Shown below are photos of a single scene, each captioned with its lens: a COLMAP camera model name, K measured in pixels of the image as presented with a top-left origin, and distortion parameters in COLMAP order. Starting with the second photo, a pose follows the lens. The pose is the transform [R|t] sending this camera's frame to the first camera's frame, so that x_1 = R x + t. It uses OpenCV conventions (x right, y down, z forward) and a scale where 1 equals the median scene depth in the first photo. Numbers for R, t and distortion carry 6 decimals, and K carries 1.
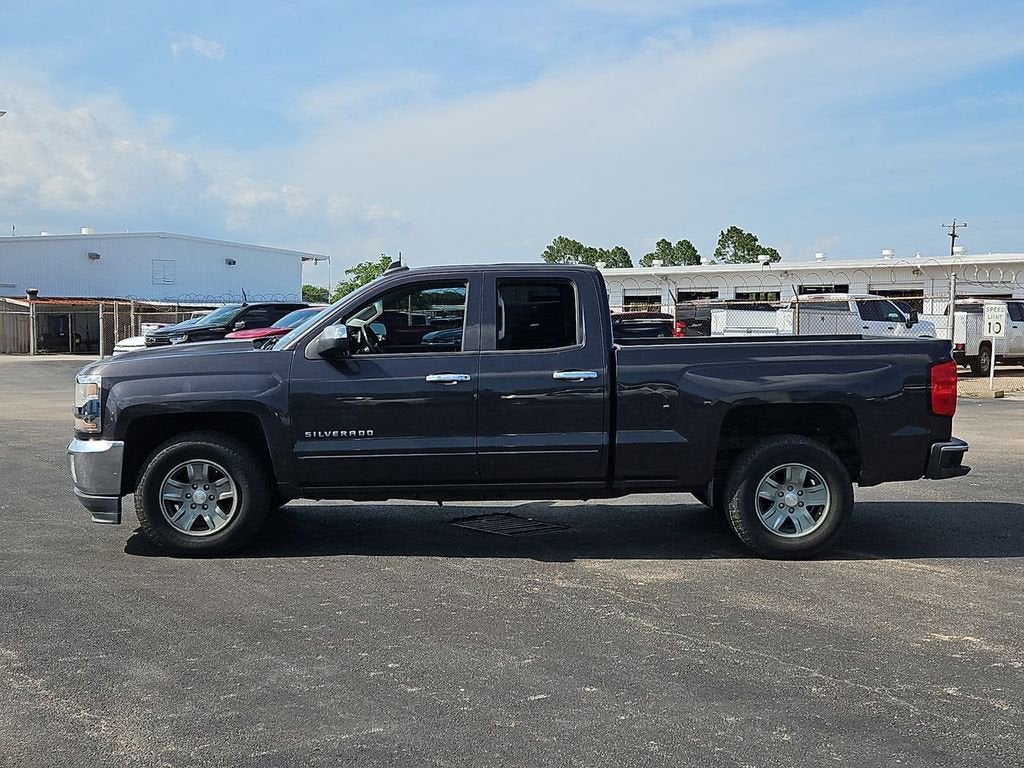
lens RADIAL K [[1223.1, 0, 511.6], [0, 1223.1, 374.3], [0, 0, 1]] dist [0.065984, 0.000000]
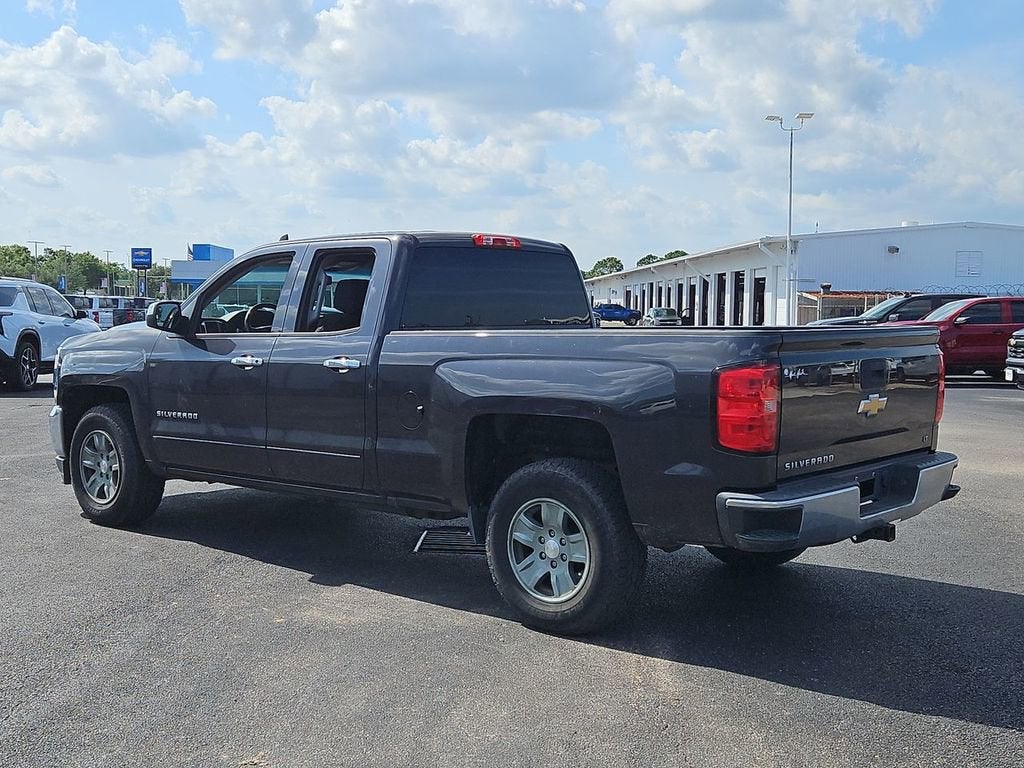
lens RADIAL K [[1223.1, 0, 513.4], [0, 1223.1, 384.8], [0, 0, 1]] dist [0.065984, 0.000000]
pose [[0.733985, 0.049973, -0.677324, 0.696257], [-0.042545, 0.998714, 0.027581, -0.013026], [0.677831, 0.008573, 0.735167, 0.459013]]
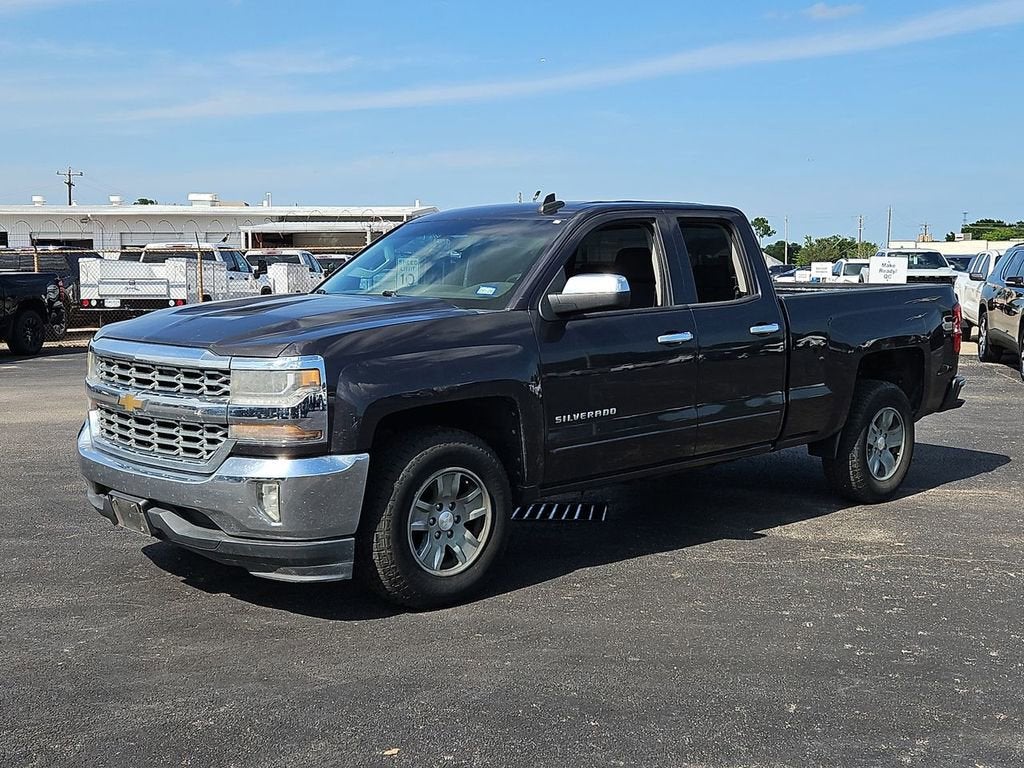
lens RADIAL K [[1223.1, 0, 511.0], [0, 1223.1, 386.5], [0, 0, 1]] dist [0.065984, 0.000000]
pose [[0.748848, -0.067216, 0.659325, -0.675098], [0.034487, 0.997448, 0.062516, -0.019634], [-0.661844, -0.024077, 0.749255, 0.442601]]
